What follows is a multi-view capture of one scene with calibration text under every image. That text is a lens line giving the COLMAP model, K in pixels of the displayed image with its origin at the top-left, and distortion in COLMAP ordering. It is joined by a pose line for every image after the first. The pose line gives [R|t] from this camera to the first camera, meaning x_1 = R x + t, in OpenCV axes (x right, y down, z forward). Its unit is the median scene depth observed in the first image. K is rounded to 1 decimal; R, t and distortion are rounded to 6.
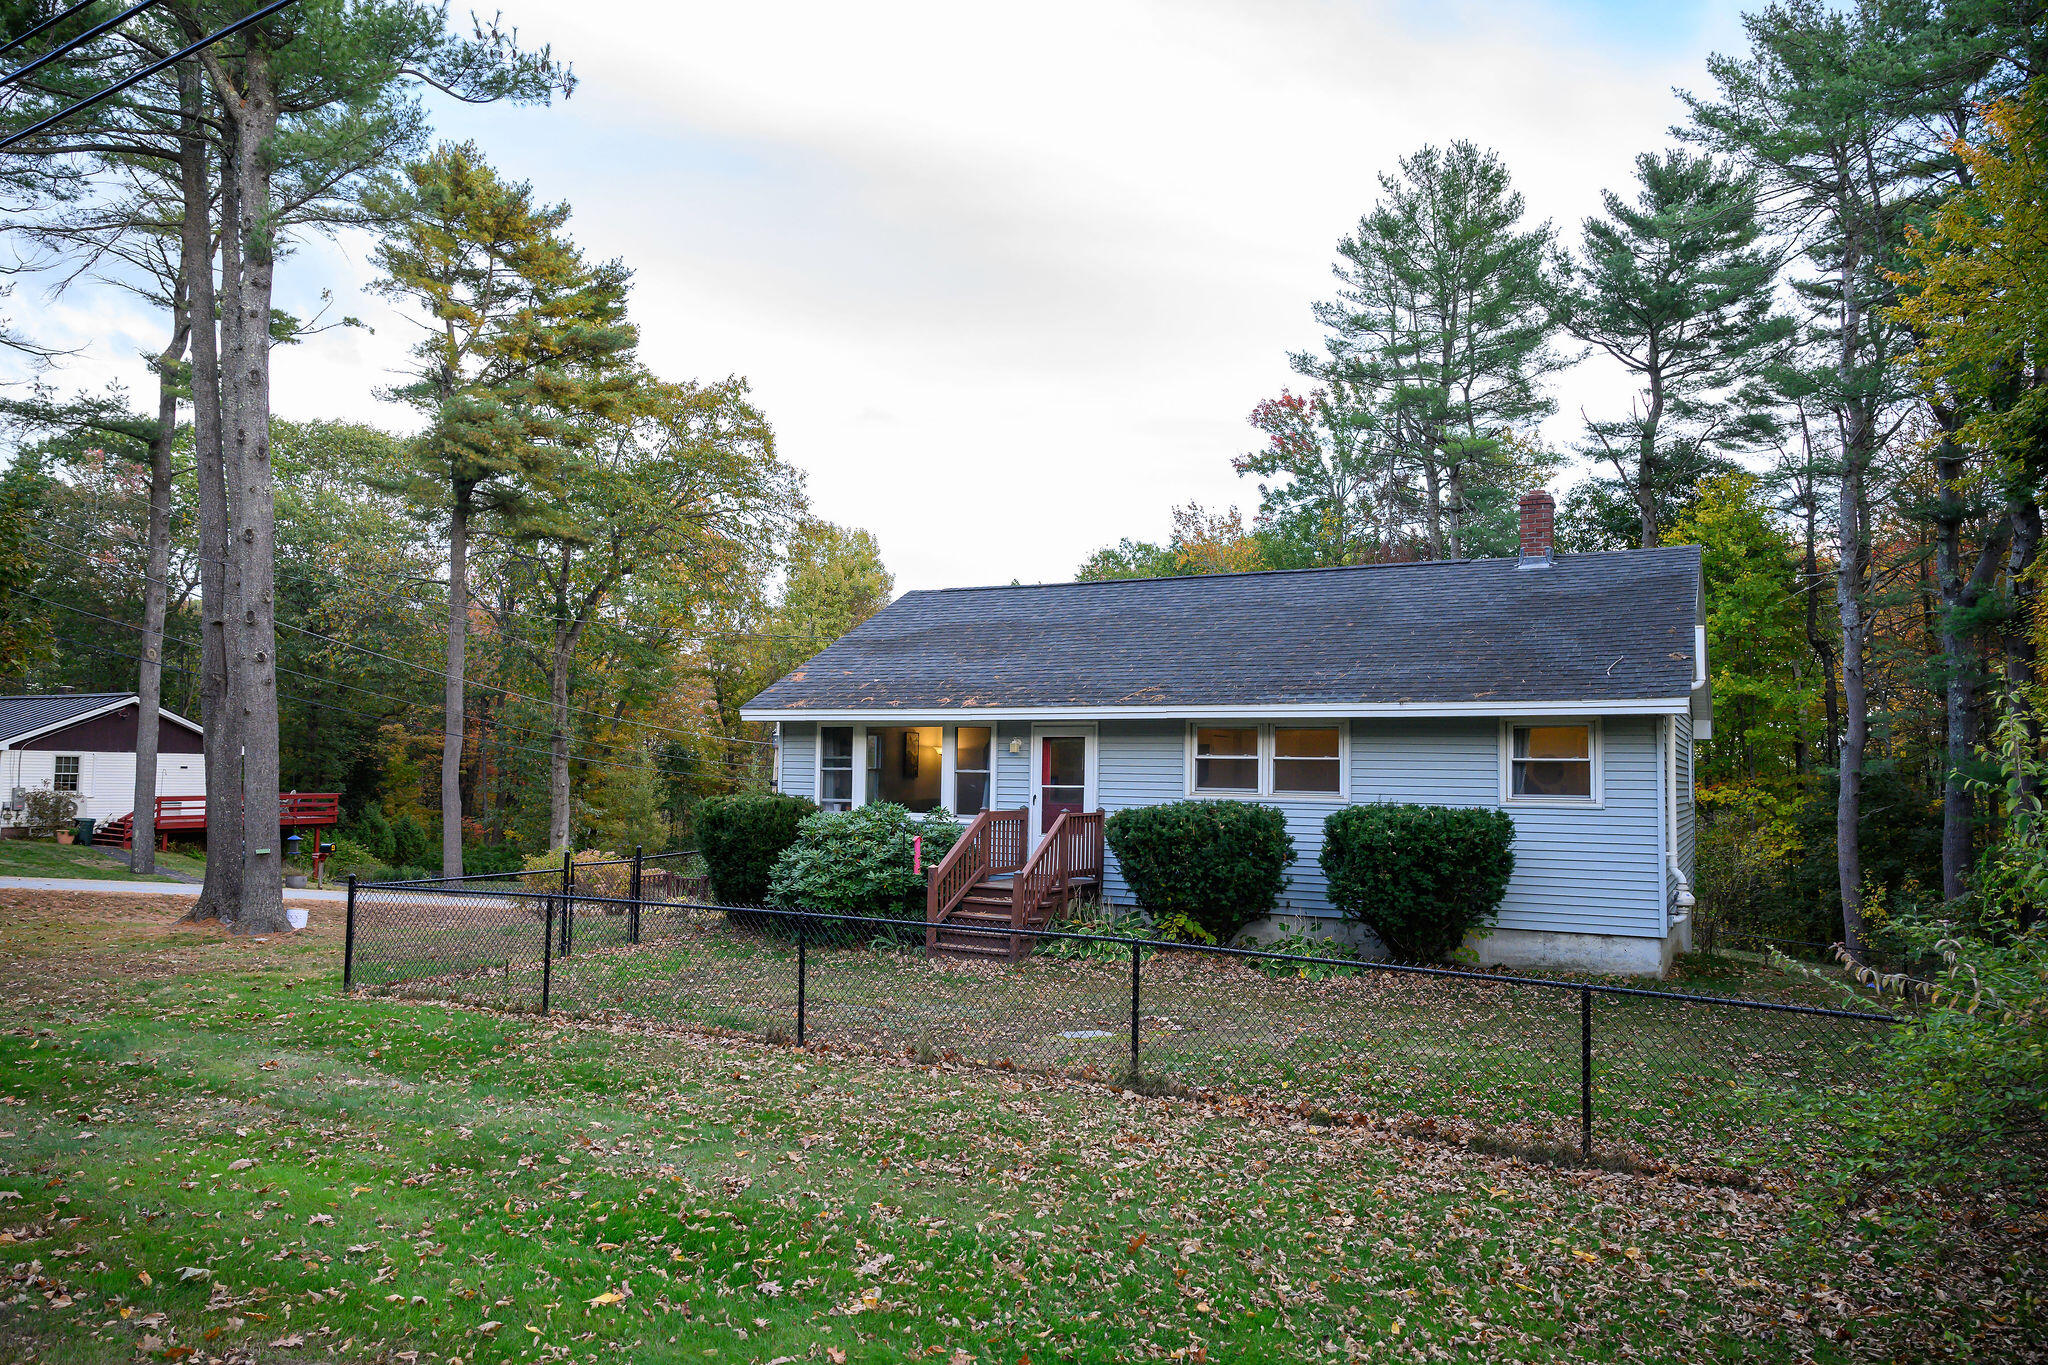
lens RADIAL K [[1410.1, 0, 1020.5], [0, 1410.1, 676.6], [0, 0, 1]] dist [-0.139872, 0.095250]
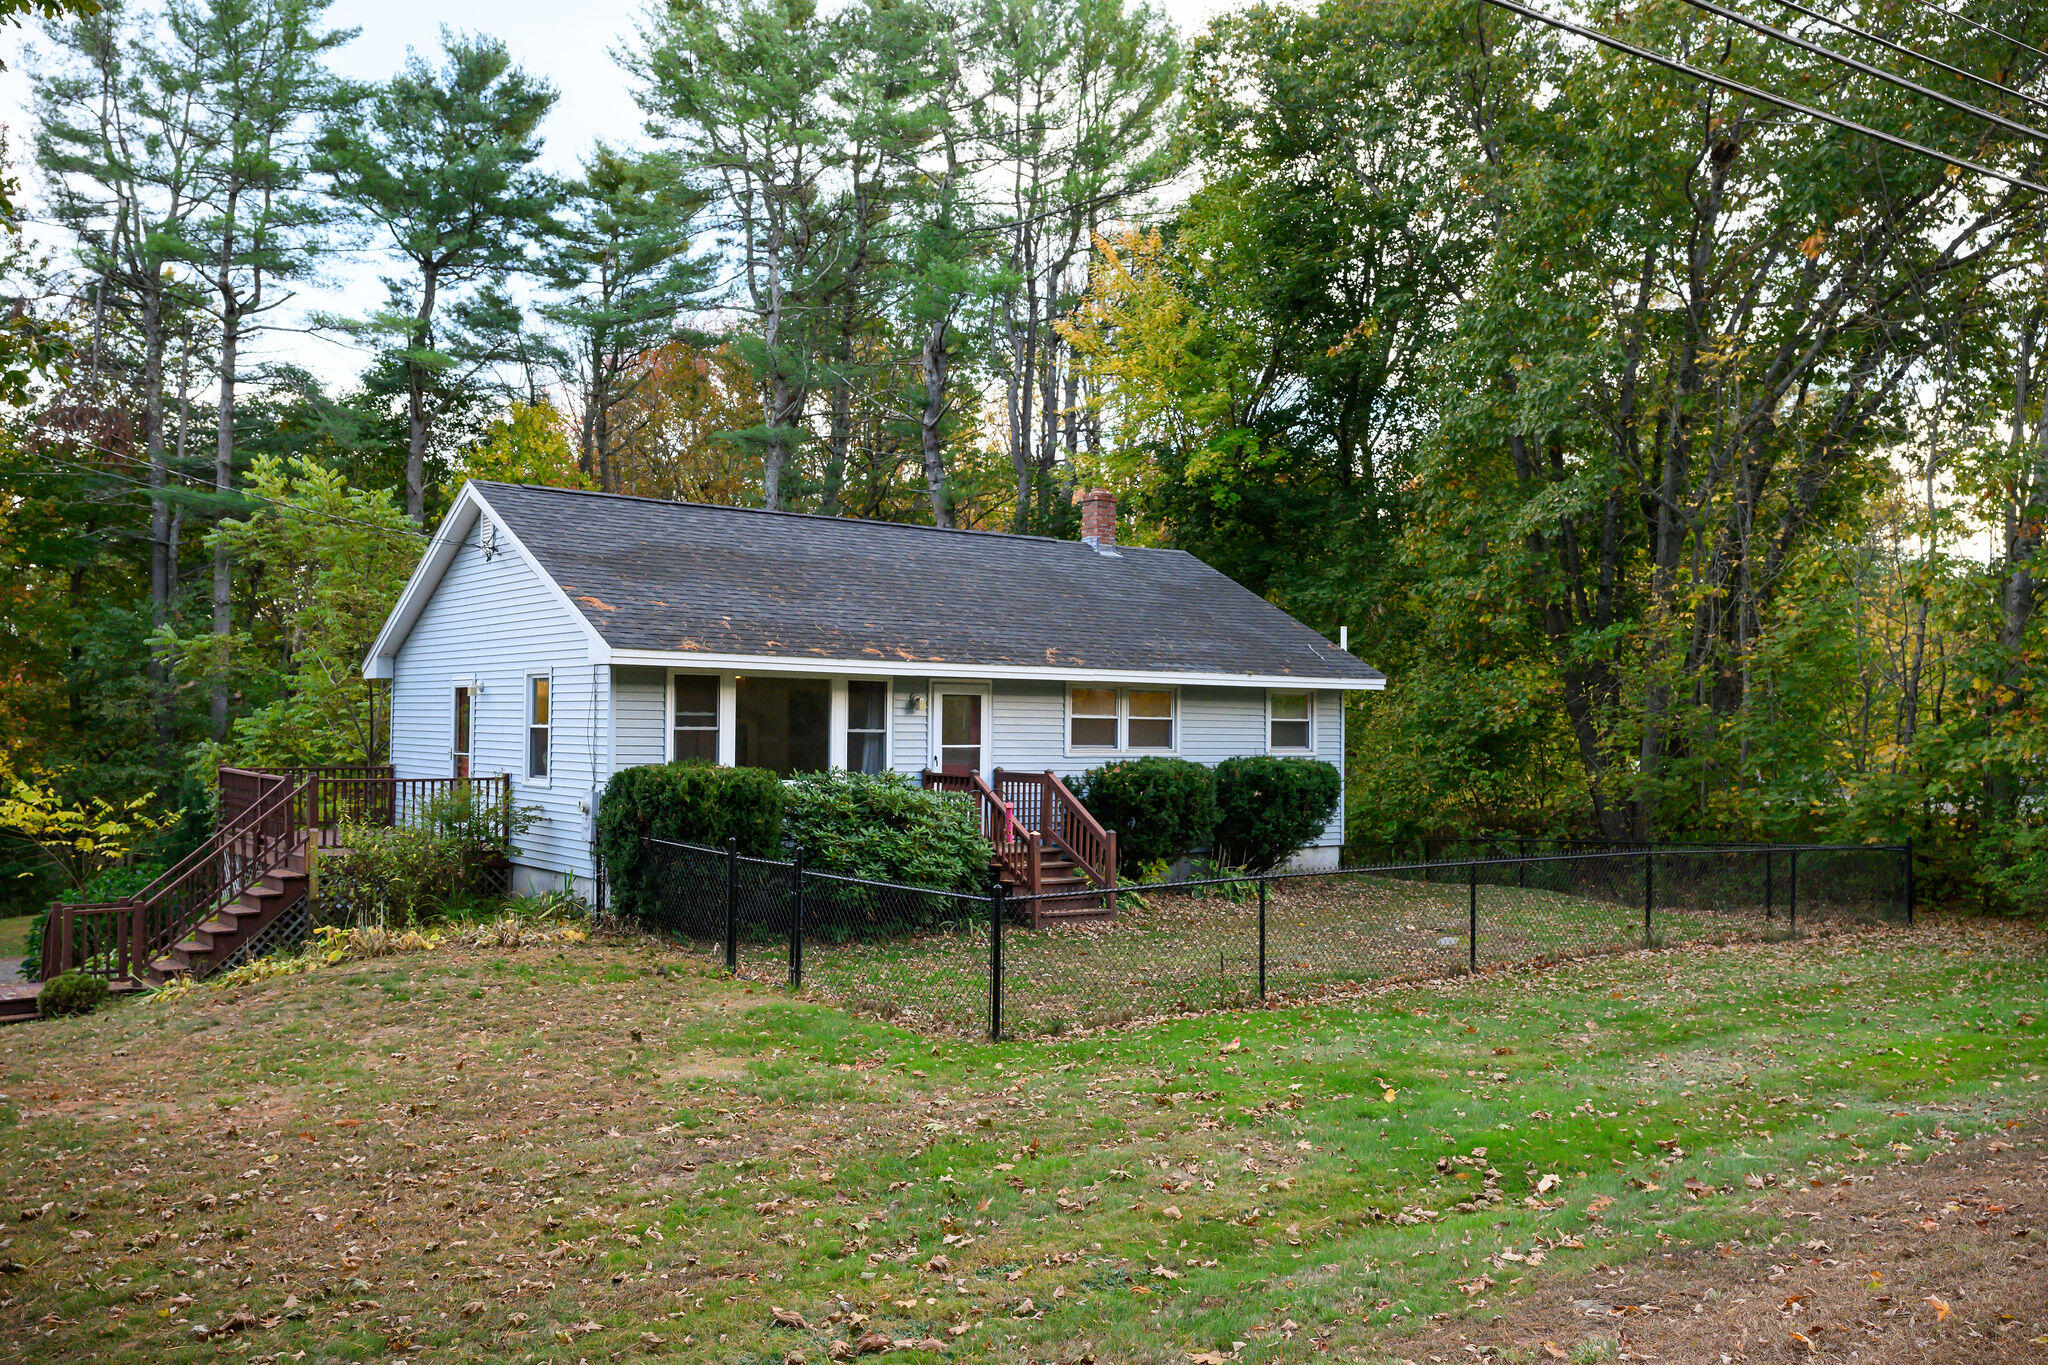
lens RADIAL K [[1800.3, 0, 1024.0], [0, 1800.3, 682.5], [0, 0, 1]] dist [-0.000891, -0.000149]
pose [[0.381964, 0.014404, 0.924065, -1.097649], [-0.066729, 0.997699, 0.012031, 0.017446], [-0.921765, -0.066257, 0.382047, 0.502030]]
